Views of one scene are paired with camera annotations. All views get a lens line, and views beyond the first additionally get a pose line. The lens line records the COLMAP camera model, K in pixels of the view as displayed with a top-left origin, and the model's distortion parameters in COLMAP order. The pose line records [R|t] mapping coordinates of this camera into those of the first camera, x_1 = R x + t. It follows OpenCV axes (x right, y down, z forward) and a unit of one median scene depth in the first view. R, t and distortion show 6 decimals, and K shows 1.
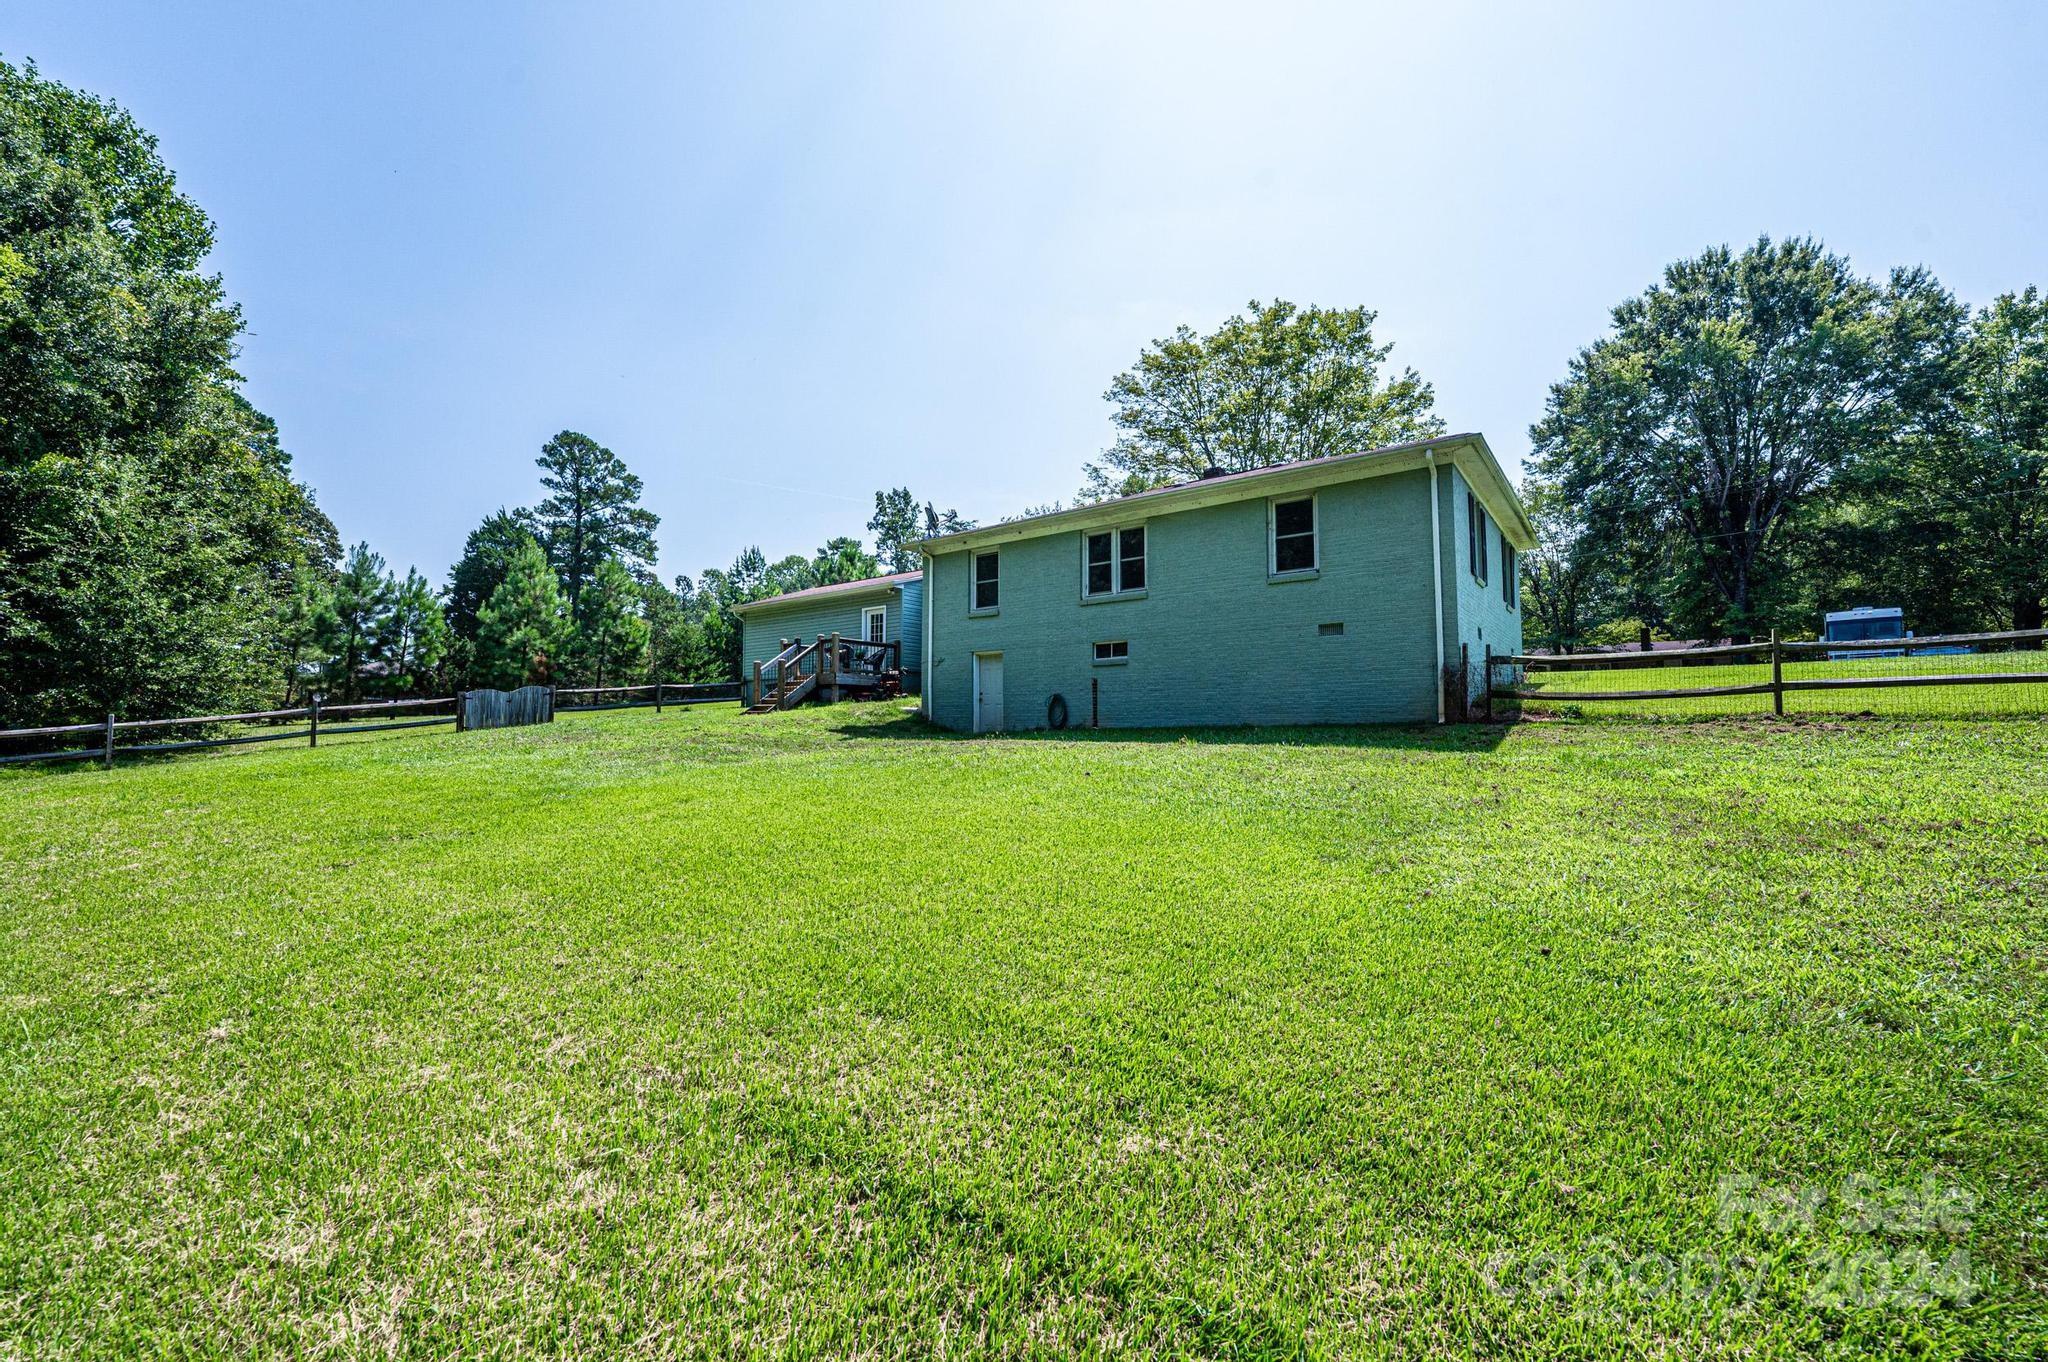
lens RADIAL K [[821.2, 0, 1023.0], [0, 821.2, 680.6], [0, 0, 1]] dist [-0.001279, -0.000263]
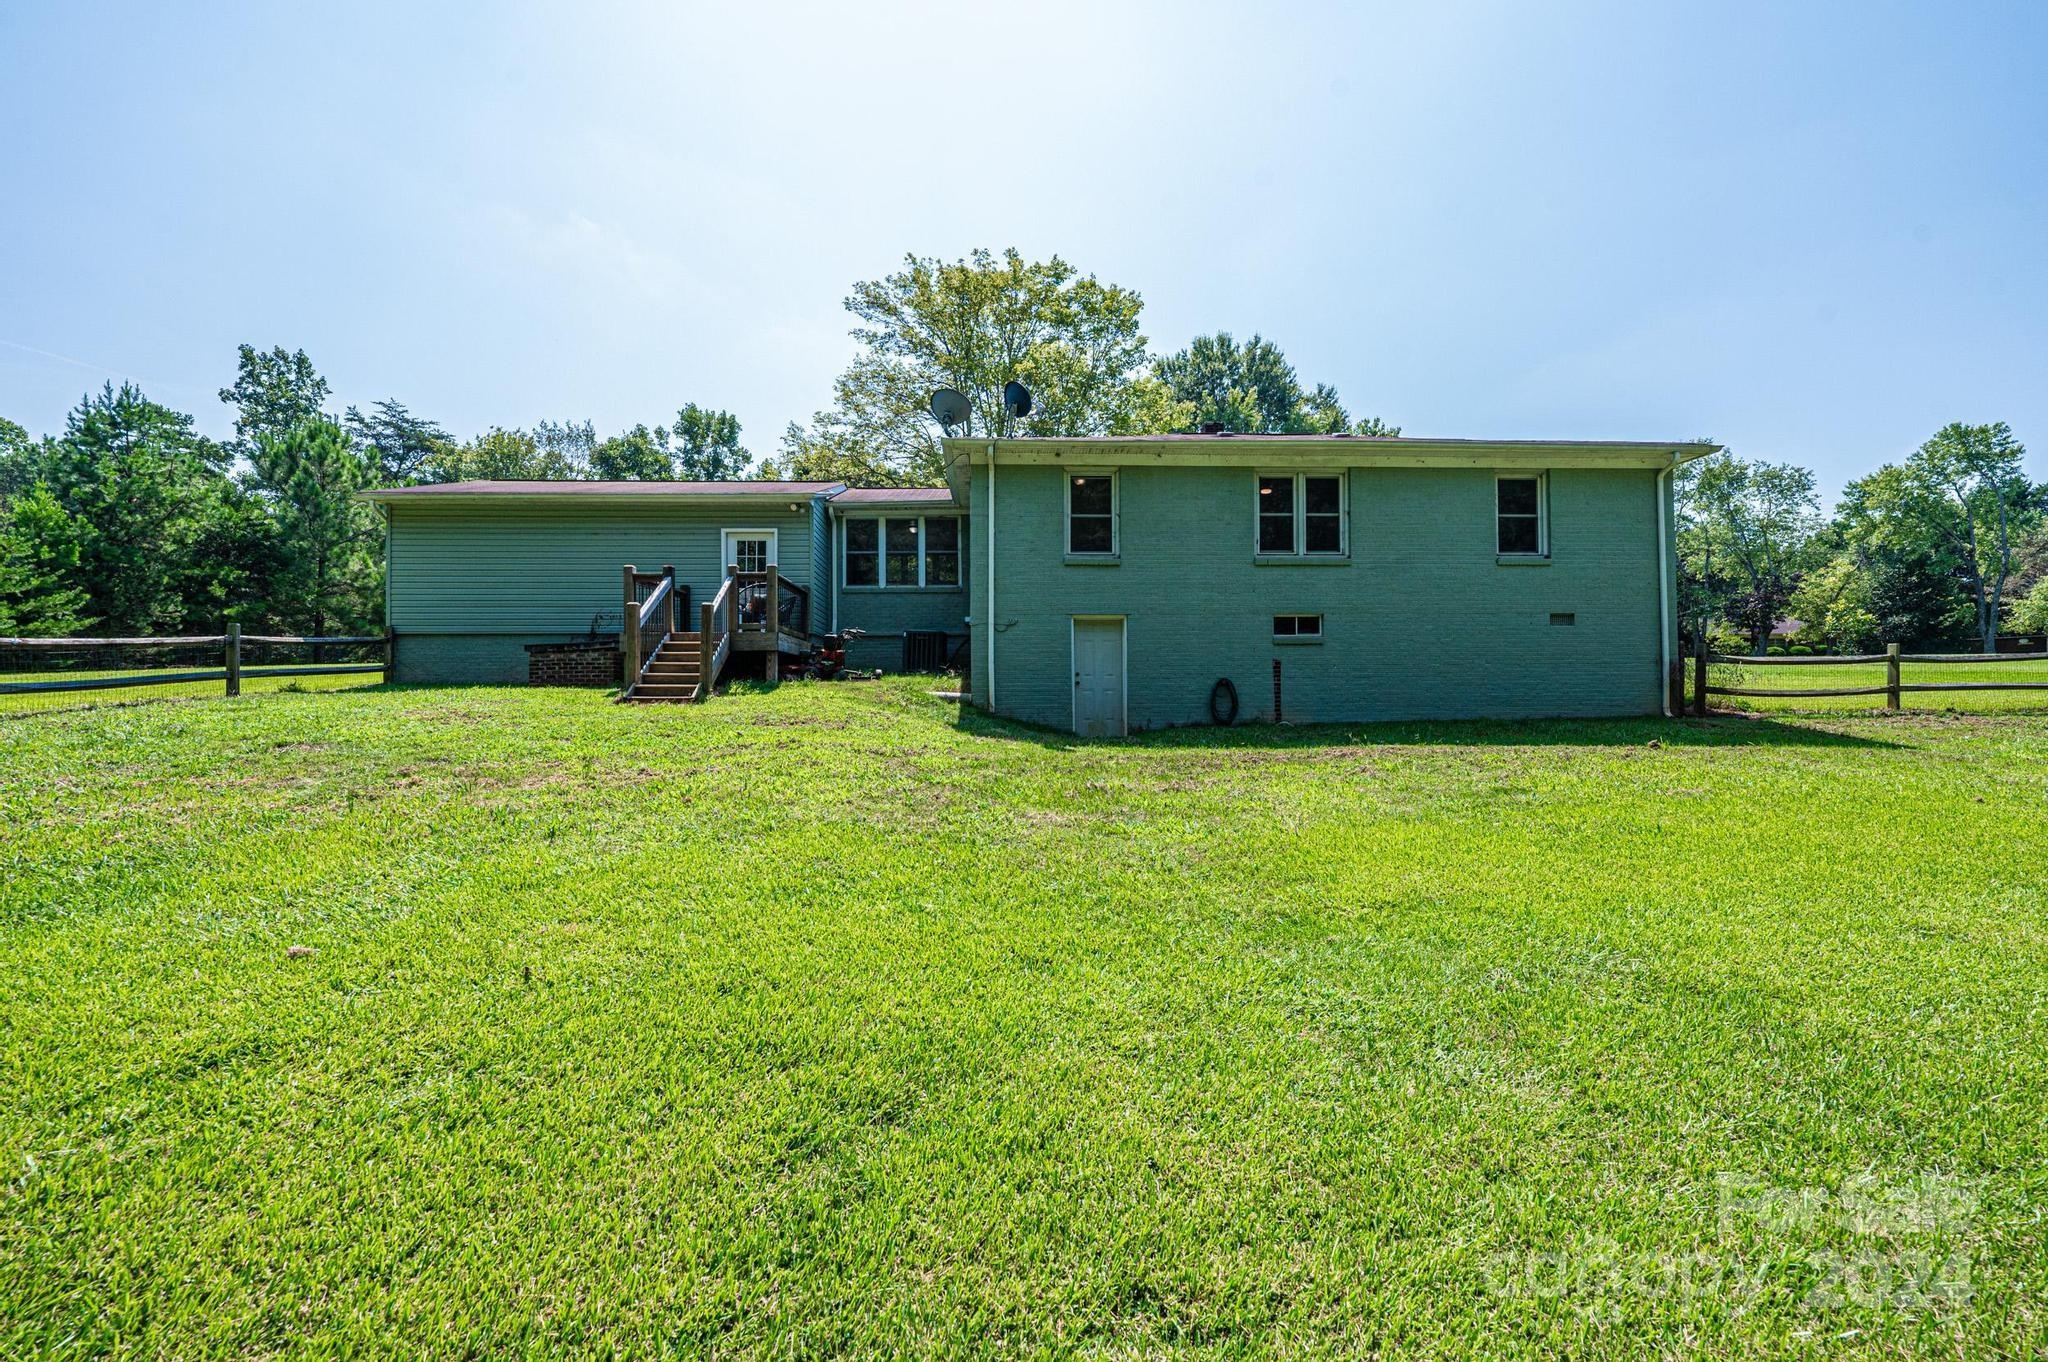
lens RADIAL K [[821.2, 0, 1023.7], [0, 821.2, 686.7], [0, 0, 1]] dist [-0.001279, -0.000263]
pose [[0.768994, 0.010904, 0.639163, -0.545296], [-0.033719, 0.999155, 0.023523, 0.011444], [-0.638366, -0.039641, 0.768712, 0.496011]]
